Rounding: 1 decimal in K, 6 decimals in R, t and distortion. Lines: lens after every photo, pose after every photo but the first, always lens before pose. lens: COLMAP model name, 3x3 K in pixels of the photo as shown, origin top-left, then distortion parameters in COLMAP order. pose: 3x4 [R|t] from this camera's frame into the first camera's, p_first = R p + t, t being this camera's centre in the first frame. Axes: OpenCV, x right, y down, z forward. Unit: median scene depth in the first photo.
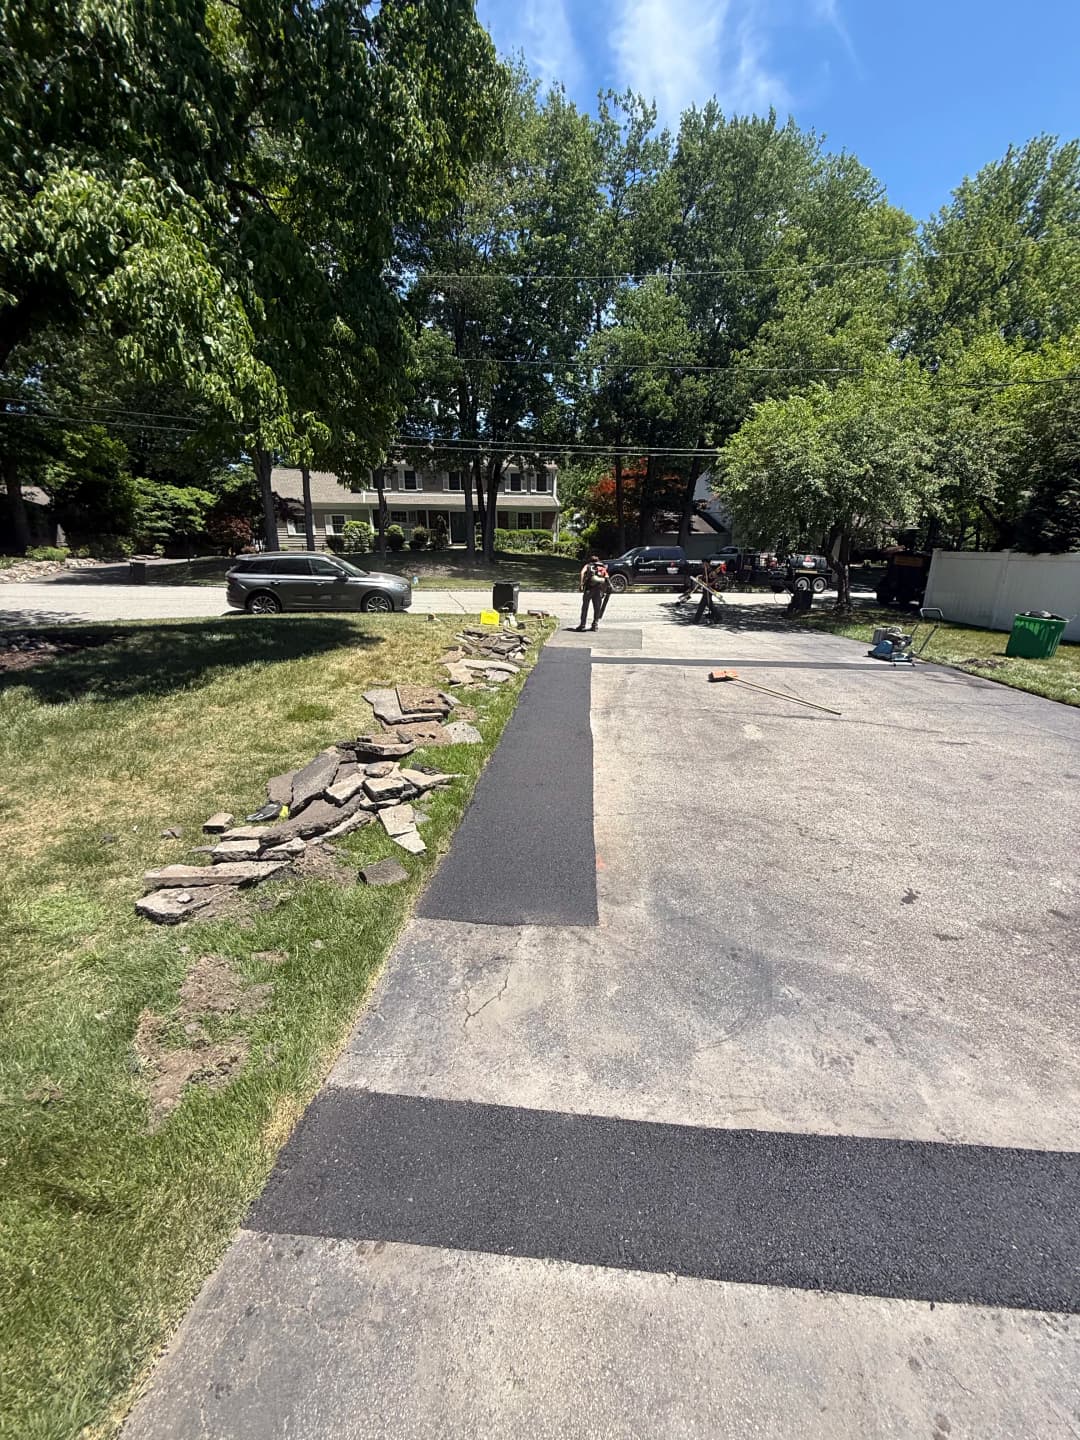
lens RADIAL K [[569.4, 0, 545.4], [0, 569.4, 717.4], [0, 0, 1]] dist [-0.001938, -0.000448]
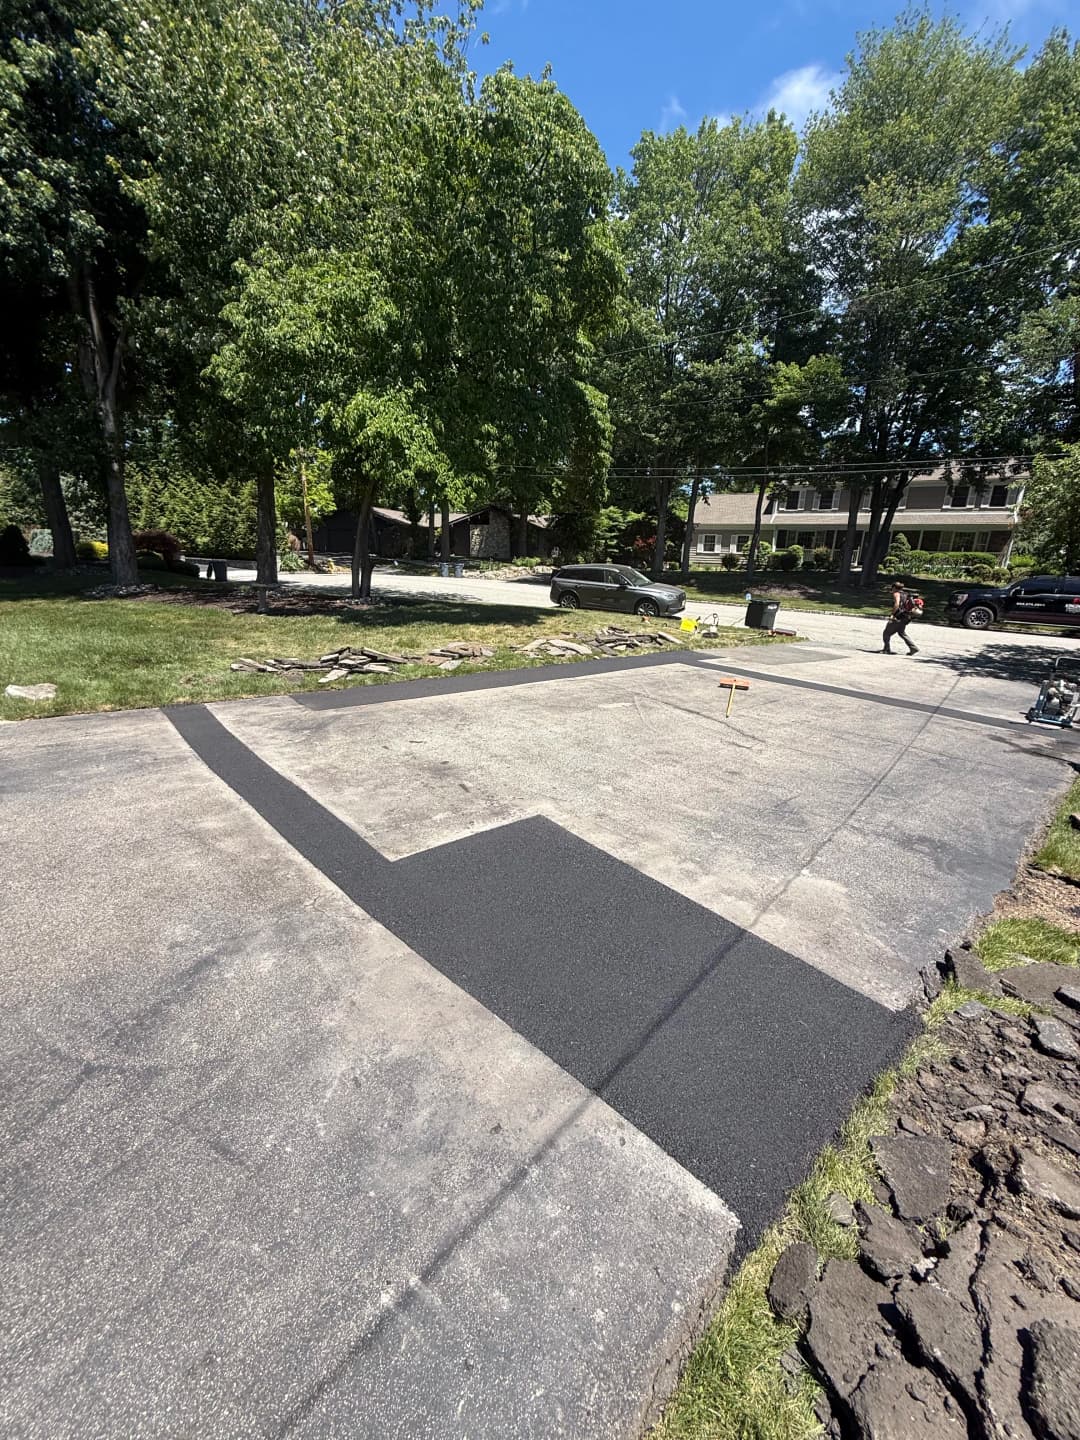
lens RADIAL K [[569.4, 0, 540.2], [0, 569.4, 715.3], [0, 0, 1]] dist [-0.001938, -0.000448]
pose [[0.717236, 0.208939, -0.664768, 0.429091], [-0.231273, 0.971290, 0.055754, 0.006049], [0.657332, 0.113755, 0.744966, -0.028737]]
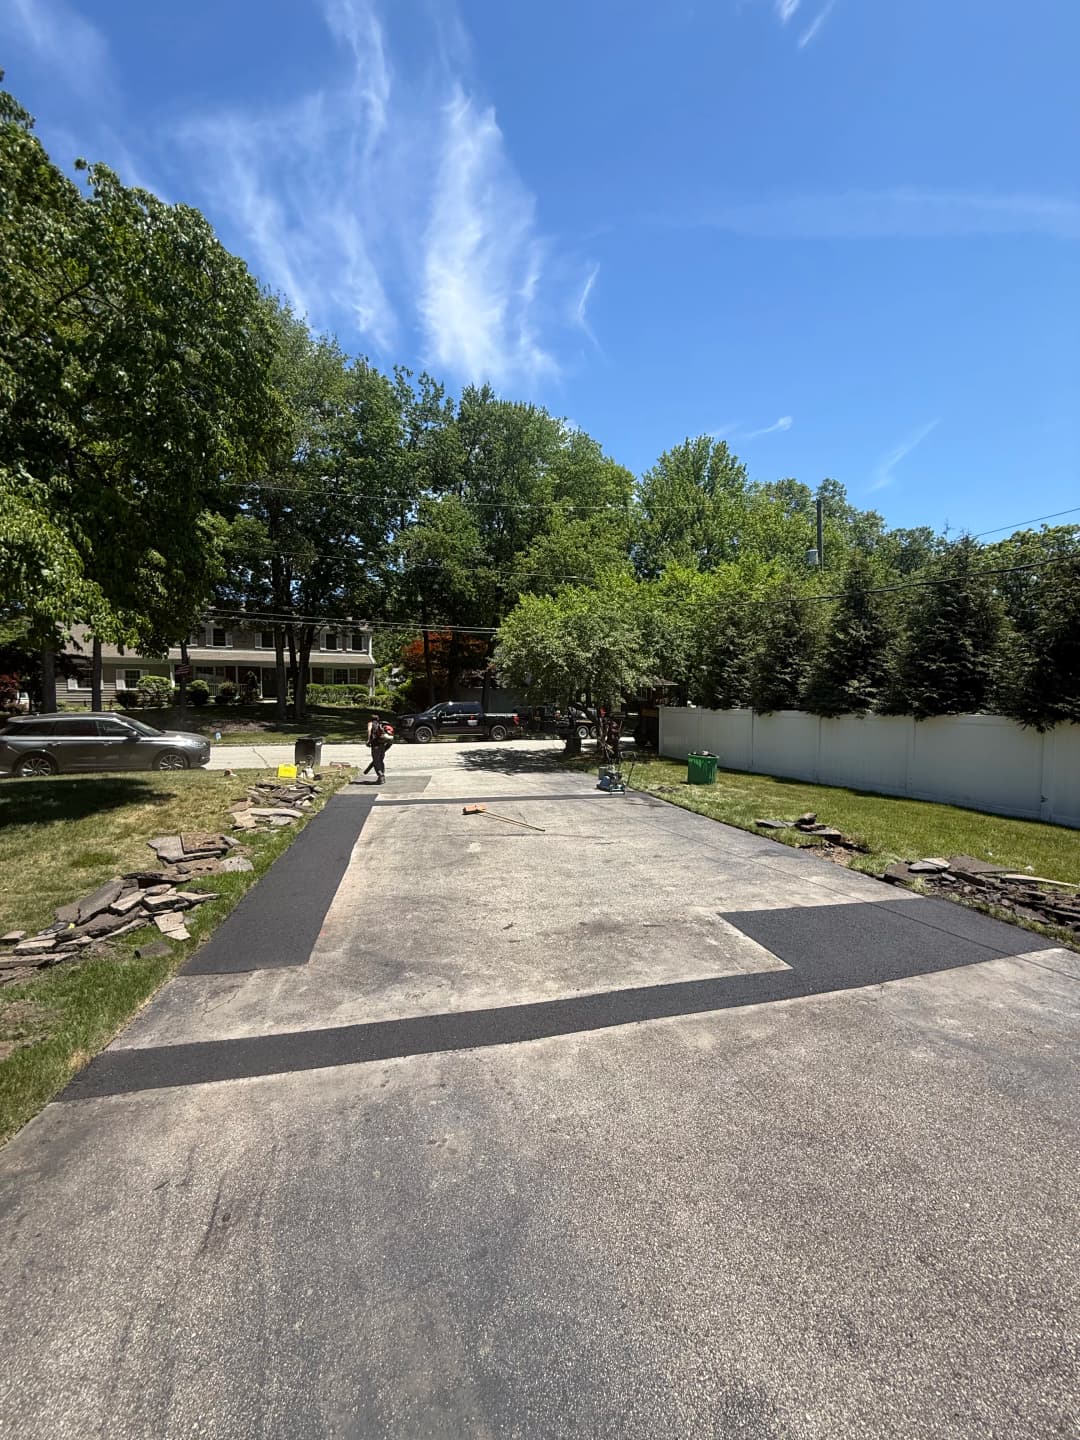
lens RADIAL K [[569.4, 0, 540.3], [0, 569.4, 710.1], [0, 0, 1]] dist [-0.001938, -0.000448]
pose [[0.958003, -0.009986, 0.286584, 0.049153], [0.085452, 0.963931, -0.252063, 0.025514], [-0.273730, 0.265966, 0.924302, -0.152661]]
